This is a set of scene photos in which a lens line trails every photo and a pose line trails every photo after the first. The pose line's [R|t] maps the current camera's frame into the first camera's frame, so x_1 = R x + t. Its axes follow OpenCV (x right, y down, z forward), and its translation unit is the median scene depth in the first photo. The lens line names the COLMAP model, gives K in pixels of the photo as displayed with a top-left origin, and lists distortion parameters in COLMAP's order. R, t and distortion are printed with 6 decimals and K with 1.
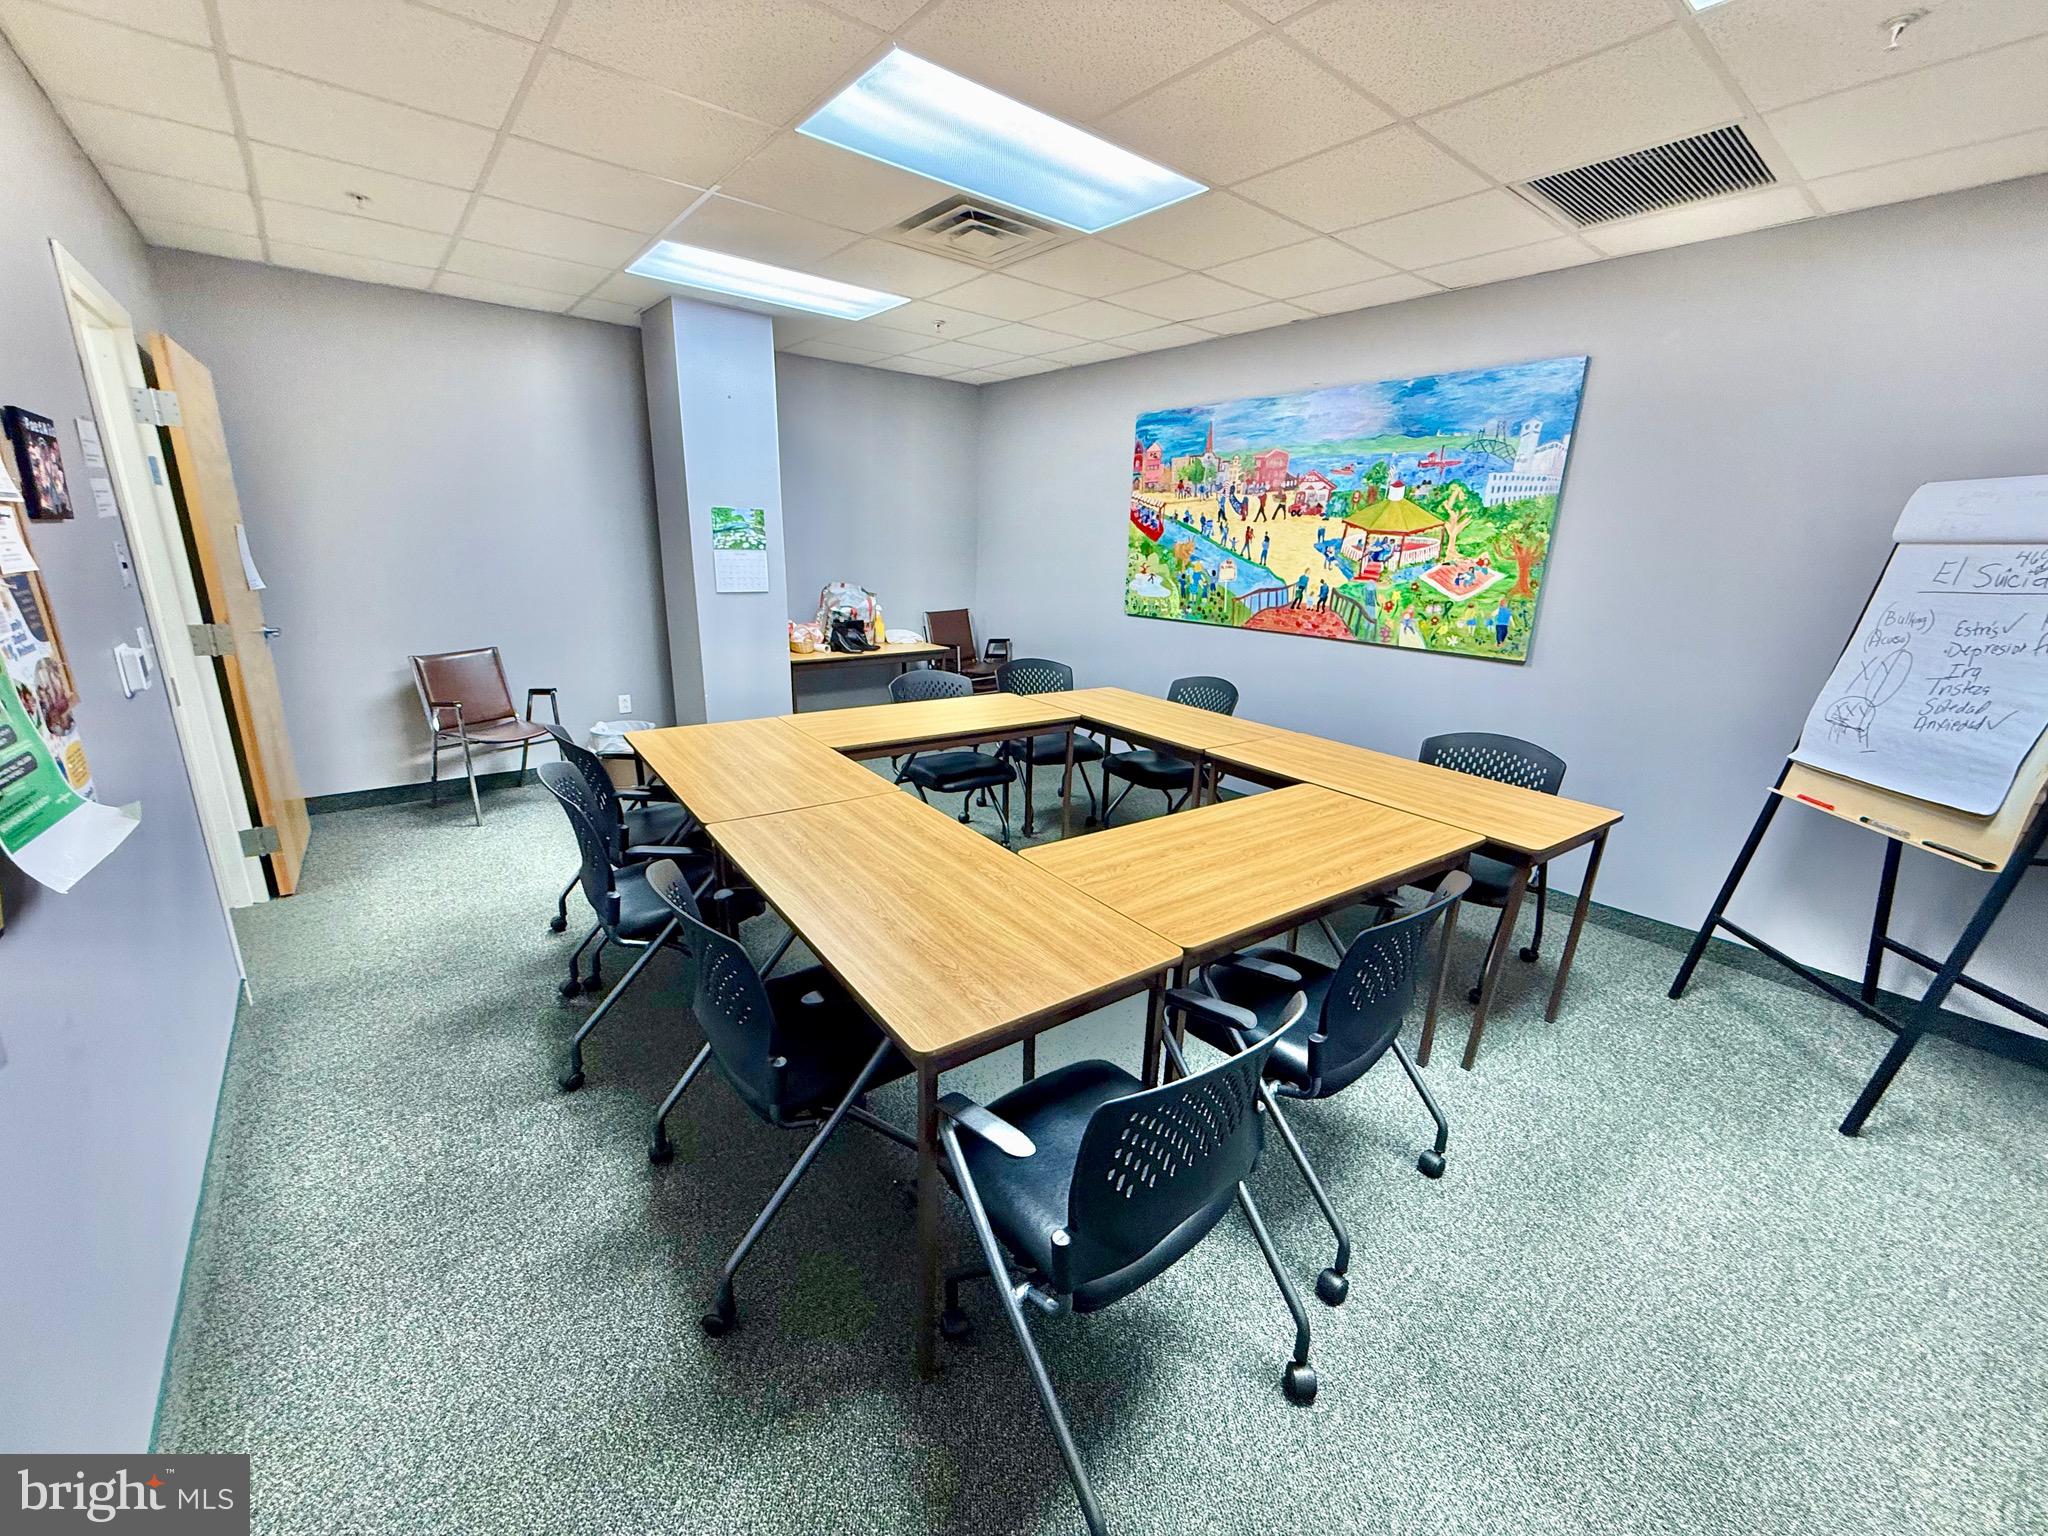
lens RADIAL K [[814.1, 0, 1021.8], [0, 814.1, 771.3], [0, 0, 1]] dist [-0.000779, 0.000033]
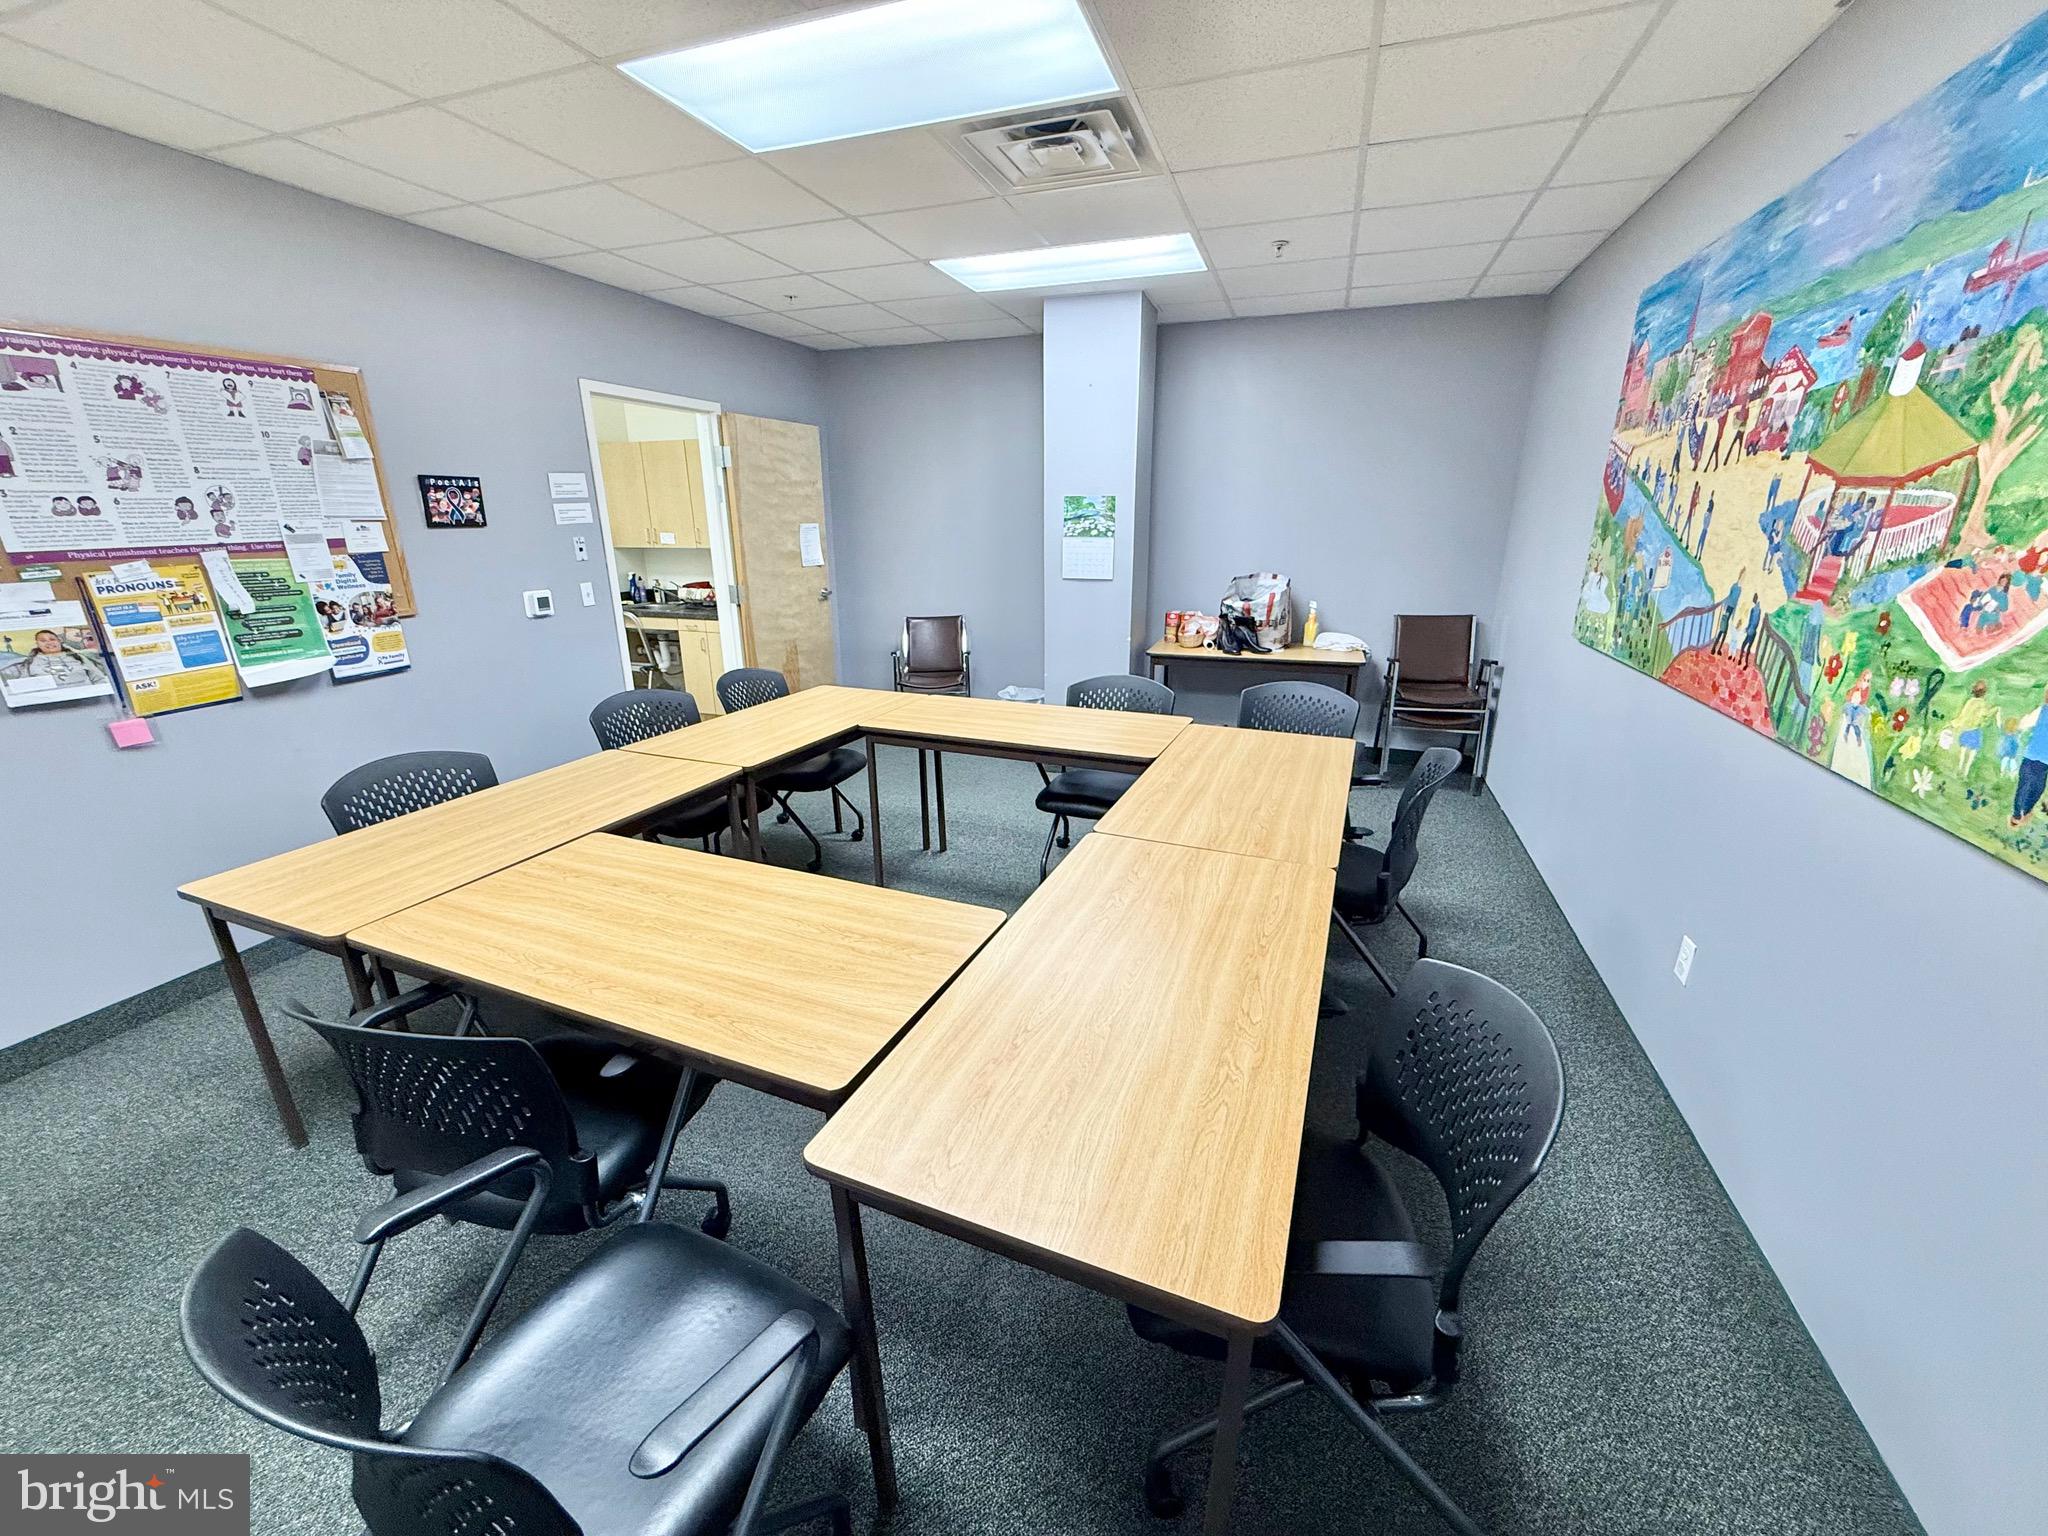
lens RADIAL K [[814.1, 0, 1021.8], [0, 814.1, 771.3], [0, 0, 1]] dist [-0.000779, 0.000033]
pose [[0.520935, 0.228878, -0.822339, 0.561682], [-0.215754, 0.967405, 0.132578, -0.116138], [0.825880, 0.108359, 0.553336, 0.439155]]
